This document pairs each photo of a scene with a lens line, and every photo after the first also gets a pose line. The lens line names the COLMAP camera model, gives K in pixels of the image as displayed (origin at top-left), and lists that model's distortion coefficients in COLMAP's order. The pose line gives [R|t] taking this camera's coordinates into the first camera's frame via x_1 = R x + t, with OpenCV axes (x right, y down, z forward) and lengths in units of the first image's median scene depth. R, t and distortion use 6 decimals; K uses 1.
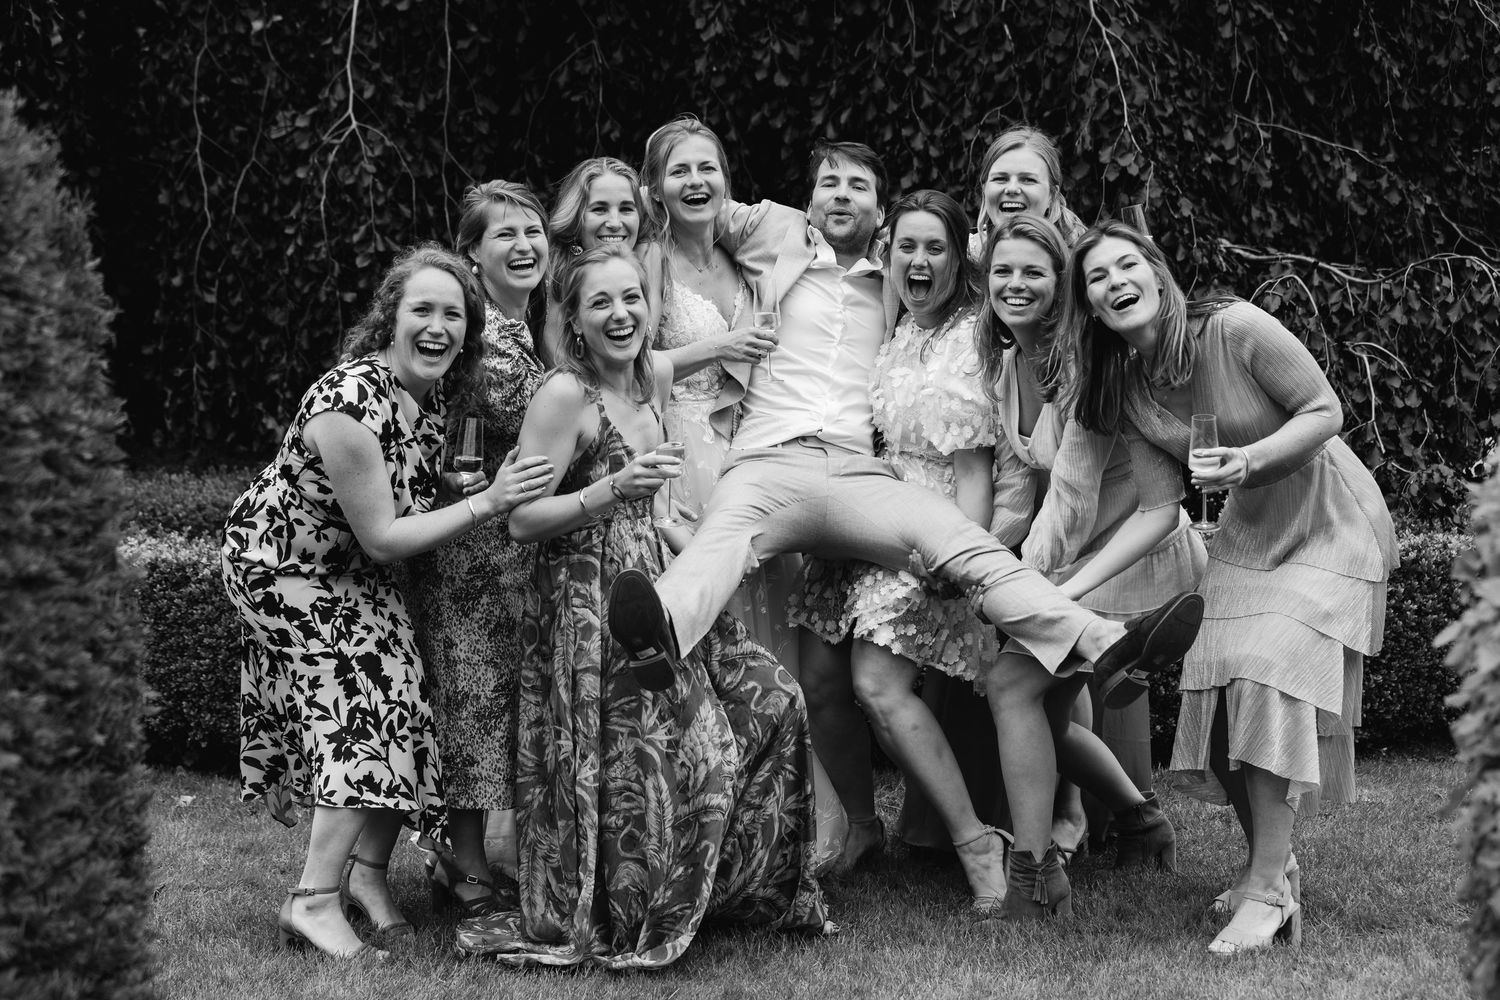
lens RADIAL K [[3045.1, 0, 772.2], [0, 3045.1, 479.2], [0, 0, 1]] dist [-0.014037, 0.390116]
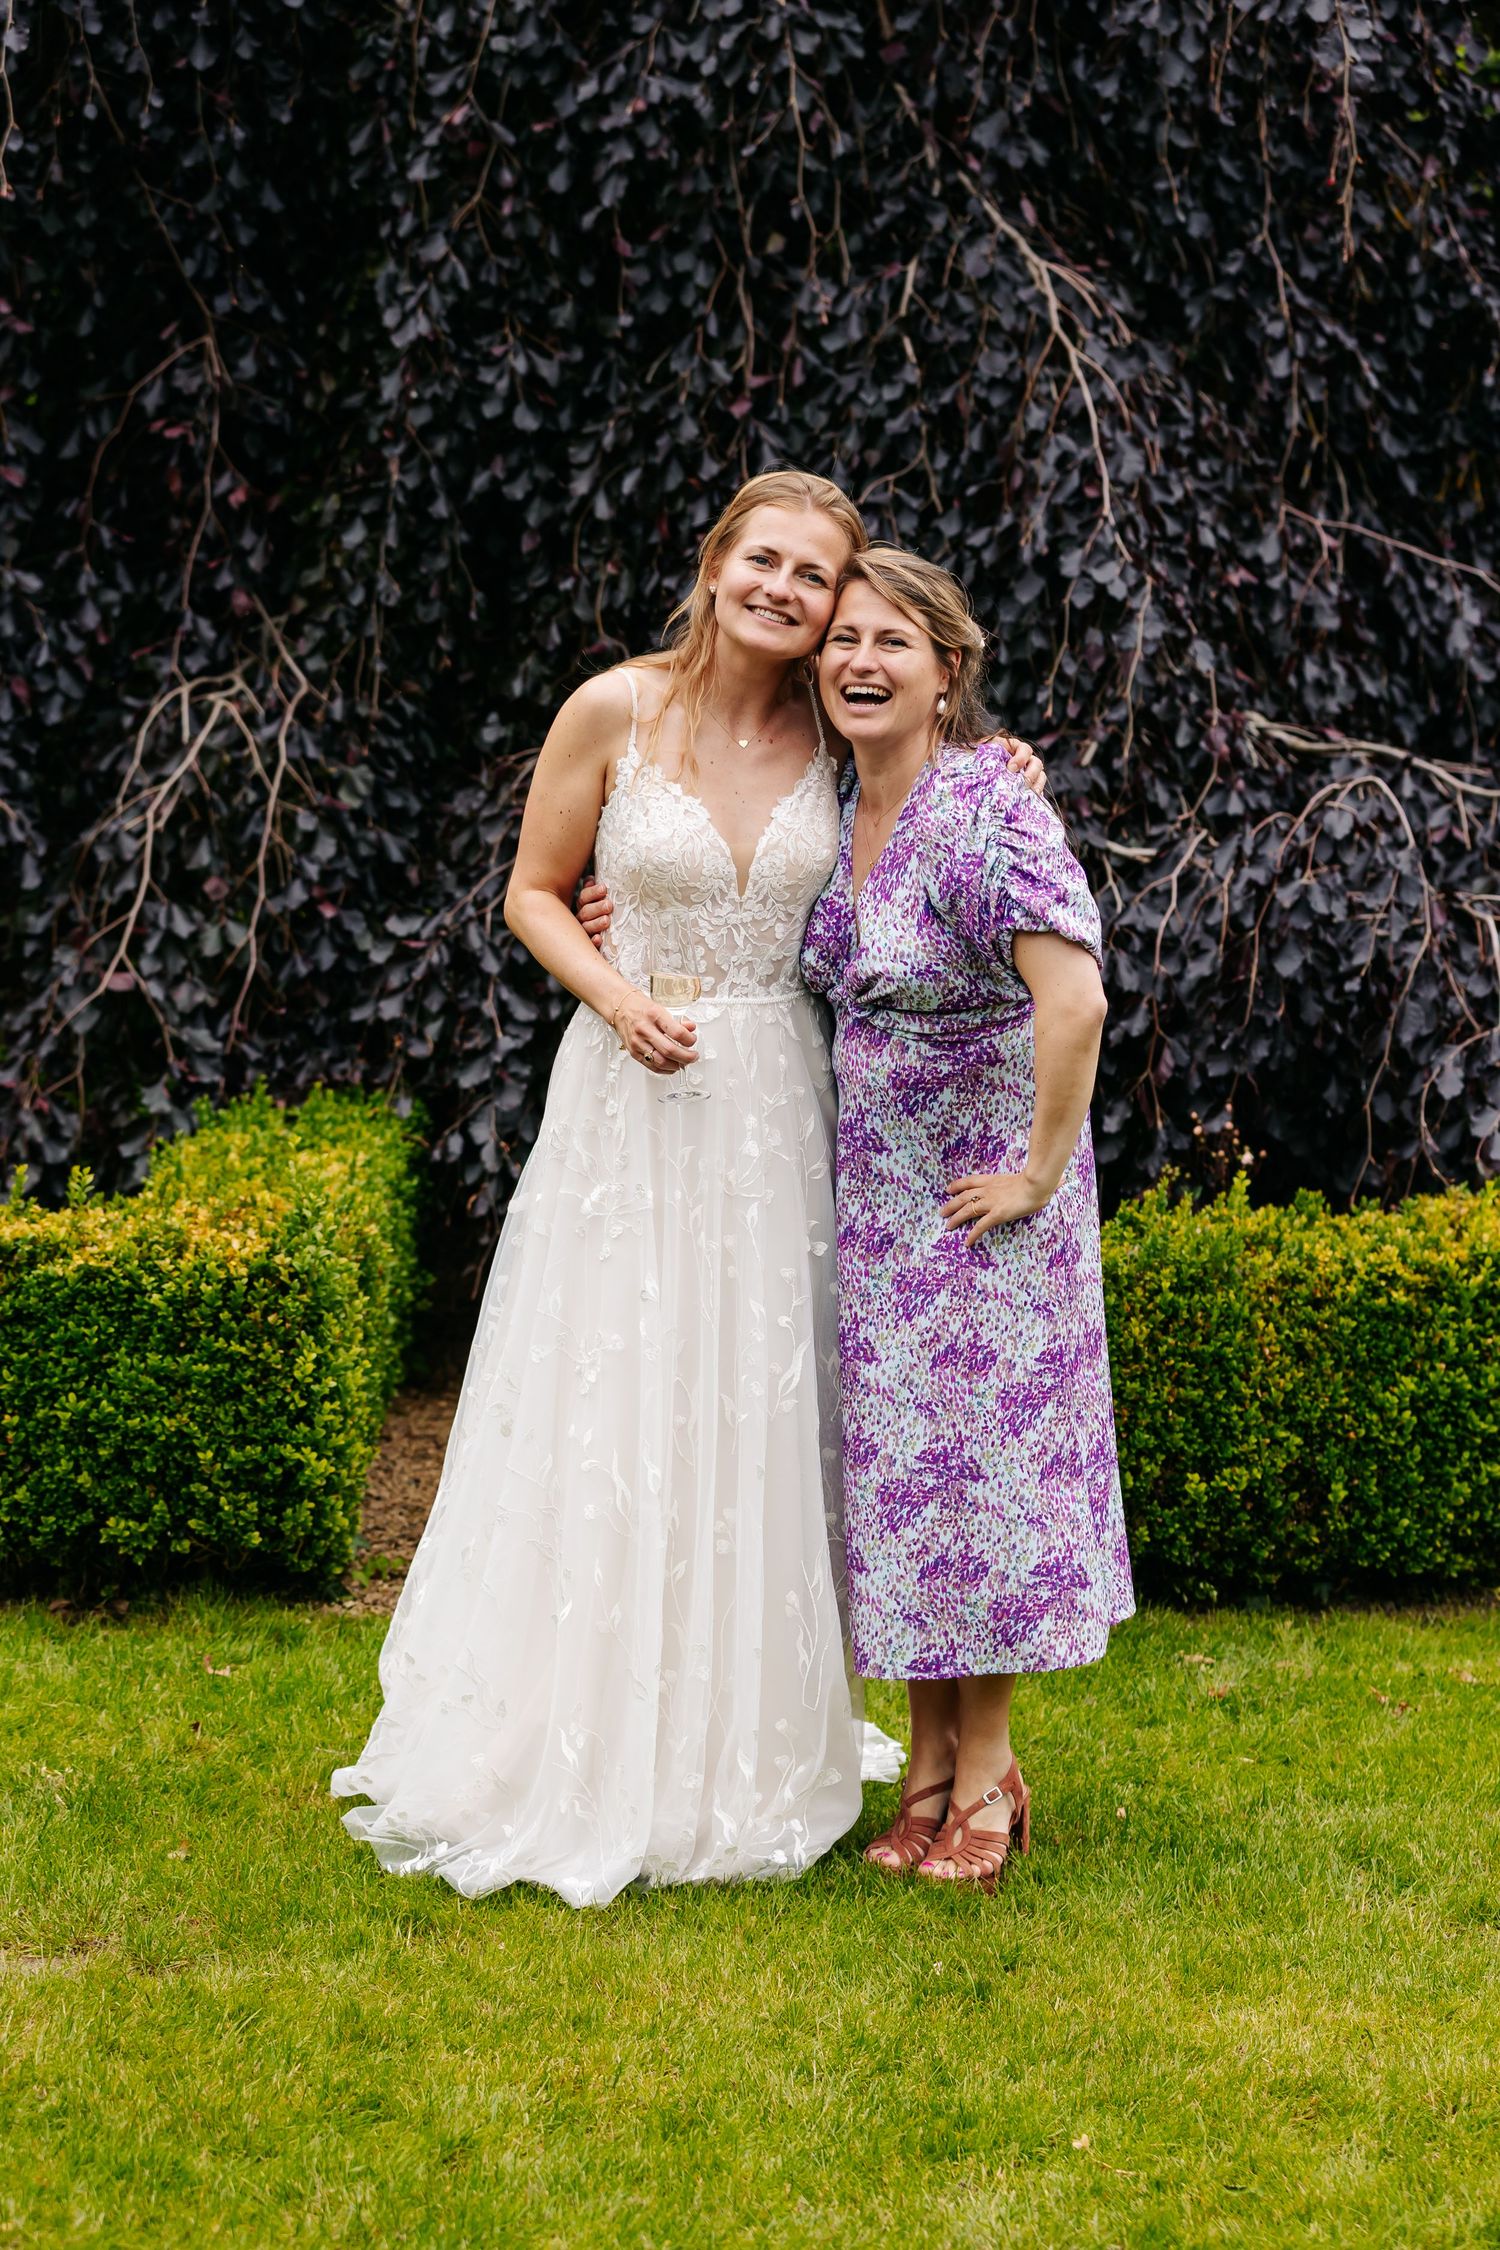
lens RADIAL K [[4803.9, 0, 618.0], [0, 4803.9, 984.6], [0, 0, 1]] dist [-0.004979, 0.451203]
pose [[0.998995, 0.037951, 0.023834, 0.005836], [-0.037527, 0.999133, -0.018011, -0.008902], [-0.024497, 0.017098, 0.999554, 0.126330]]
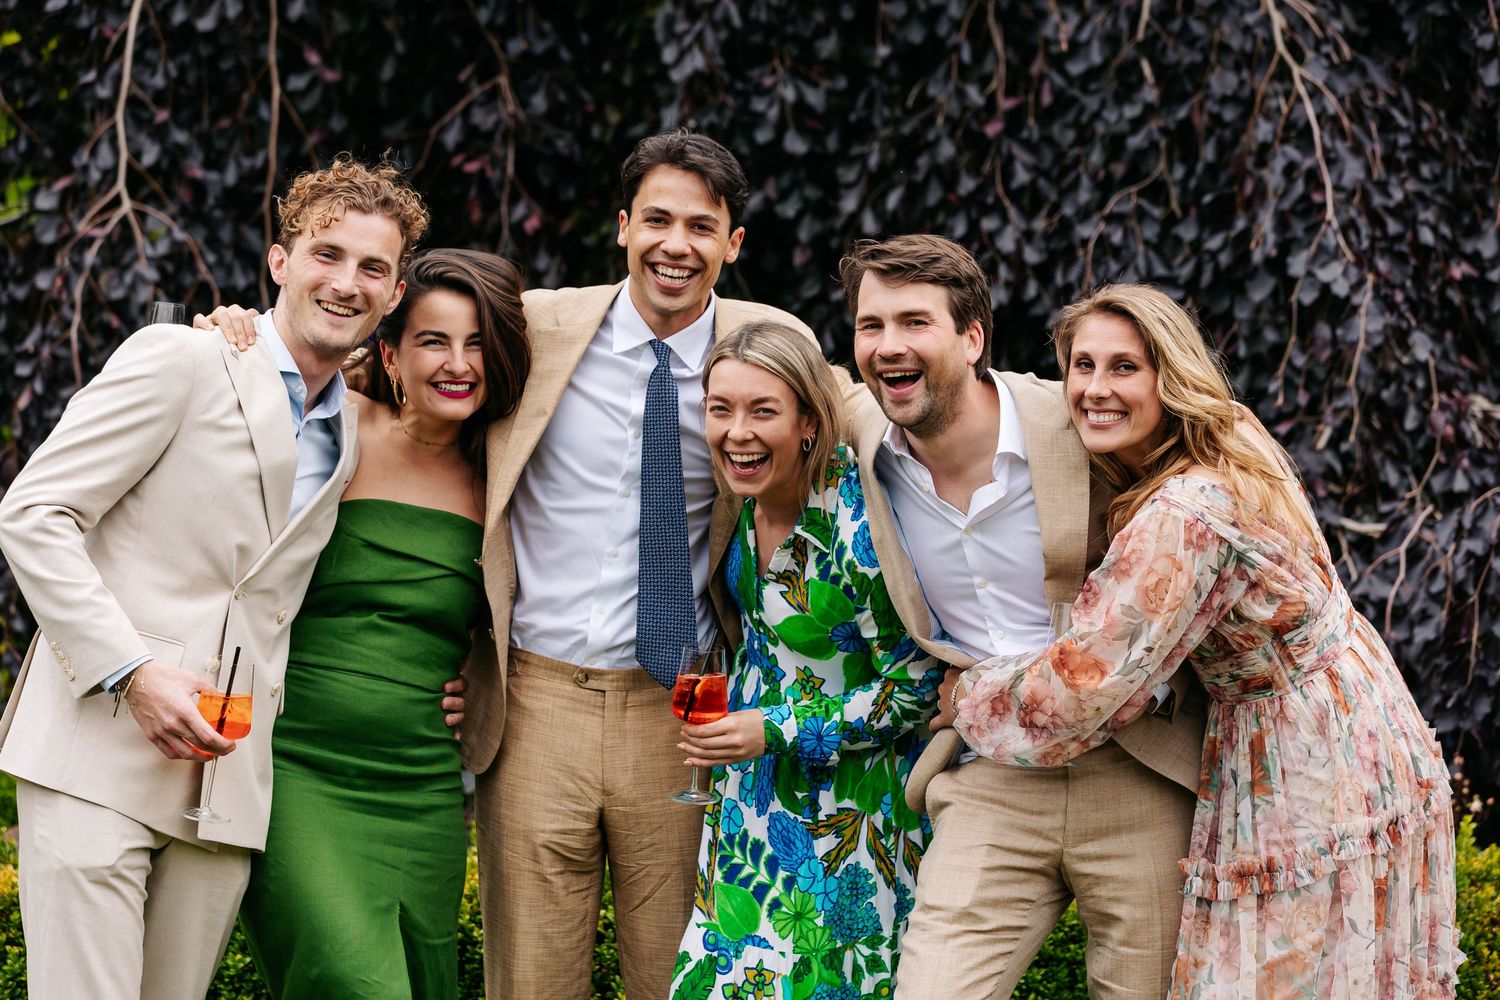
lens RADIAL K [[4968.0, 0, 750.0], [0, 4968.0, 500.0], [0, 0, 1]] dist [-0.272512, -0.402667]
pose [[0.999896, 0.010421, -0.009986, 0.008987], [-0.010963, 0.998377, -0.055890, 0.003766], [0.009388, 0.055994, 0.998387, -0.060873]]
